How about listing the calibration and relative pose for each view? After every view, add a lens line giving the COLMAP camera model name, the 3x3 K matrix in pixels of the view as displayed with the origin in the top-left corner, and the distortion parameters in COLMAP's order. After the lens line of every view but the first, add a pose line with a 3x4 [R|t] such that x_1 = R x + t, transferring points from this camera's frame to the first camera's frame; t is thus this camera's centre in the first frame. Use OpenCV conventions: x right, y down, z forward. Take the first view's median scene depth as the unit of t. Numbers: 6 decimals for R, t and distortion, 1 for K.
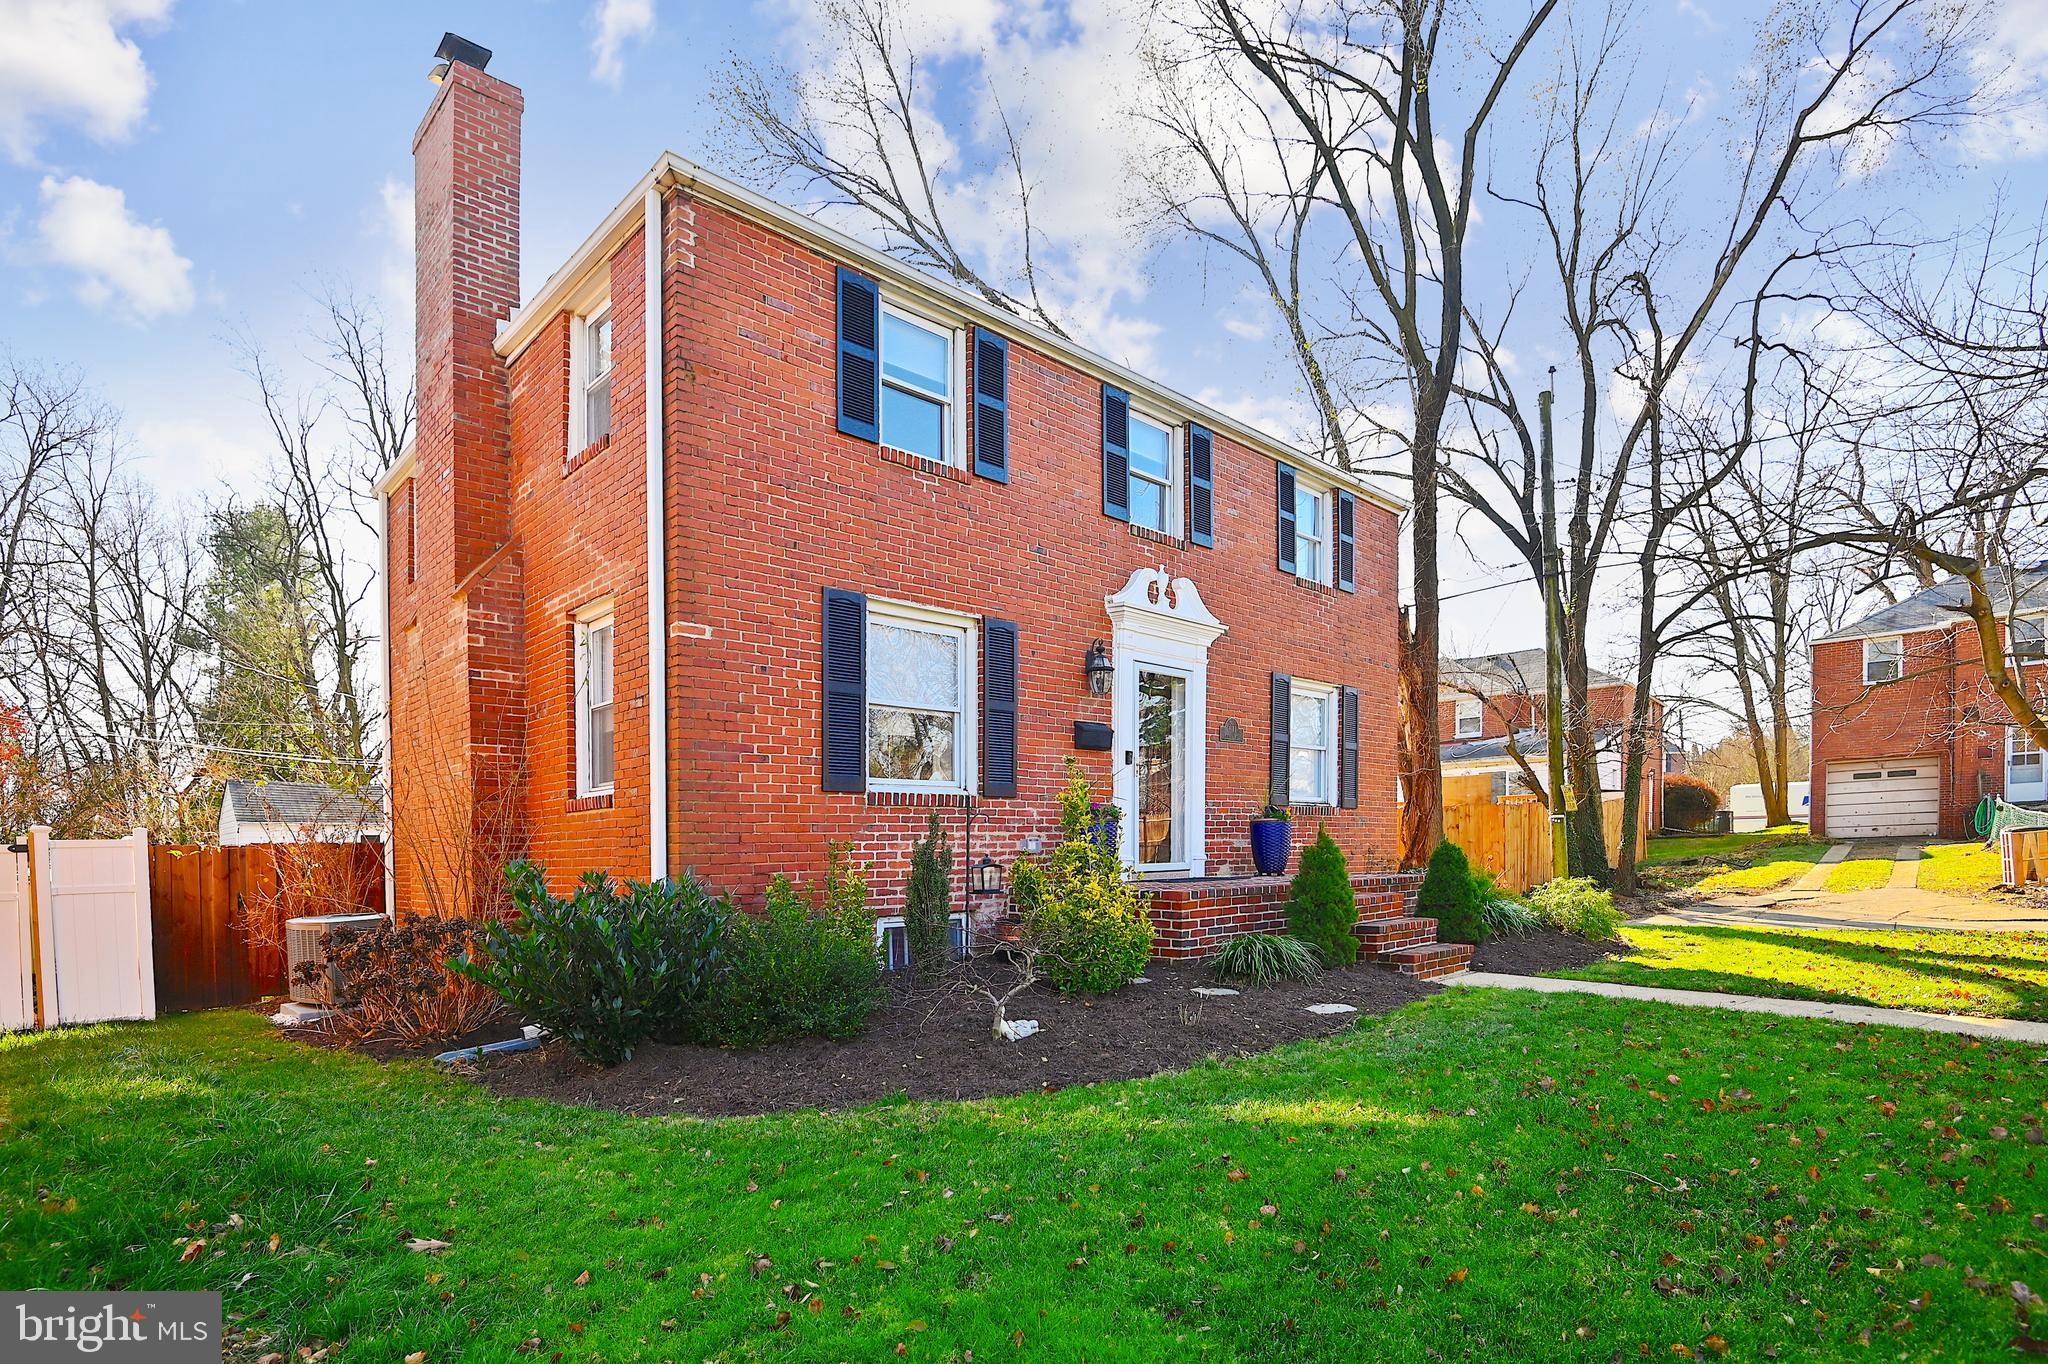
lens RADIAL K [[951.4, 0, 1016.2], [0, 951.4, 693.9], [0, 0, 1]] dist [-0.015069, -0.014452]
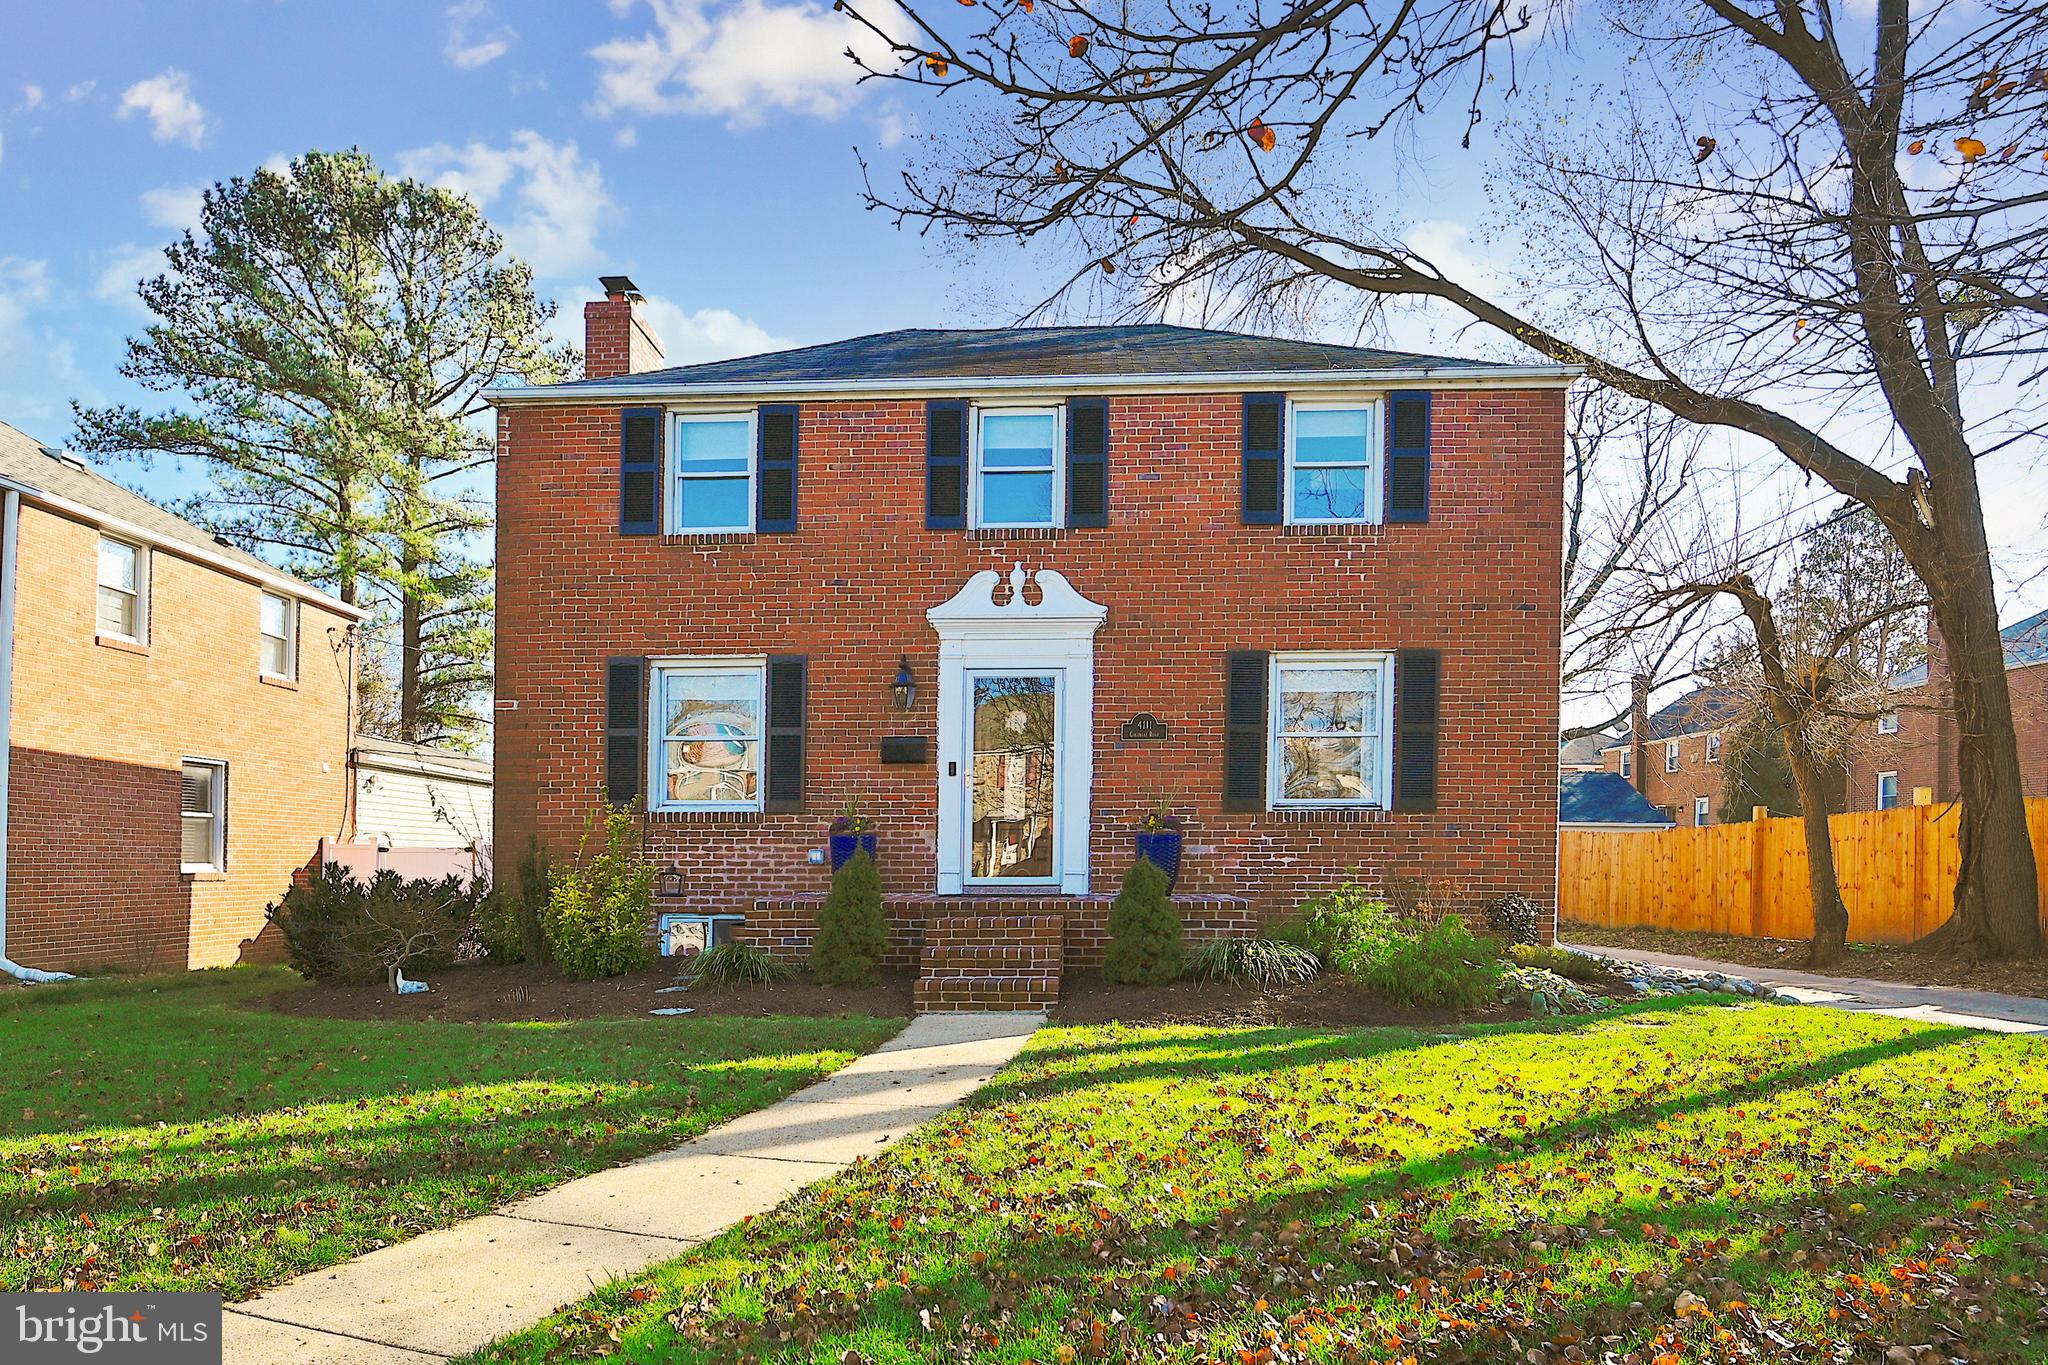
lens RADIAL K [[951.4, 0, 1016.2], [0, 951.4, 694.4], [0, 0, 1]] dist [-0.015069, -0.014452]
pose [[0.737020, -0.113360, -0.666297, 0.849043], [0.099308, 0.993297, -0.059146, 0.056862], [0.668536, -0.022577, 0.743337, 0.319292]]
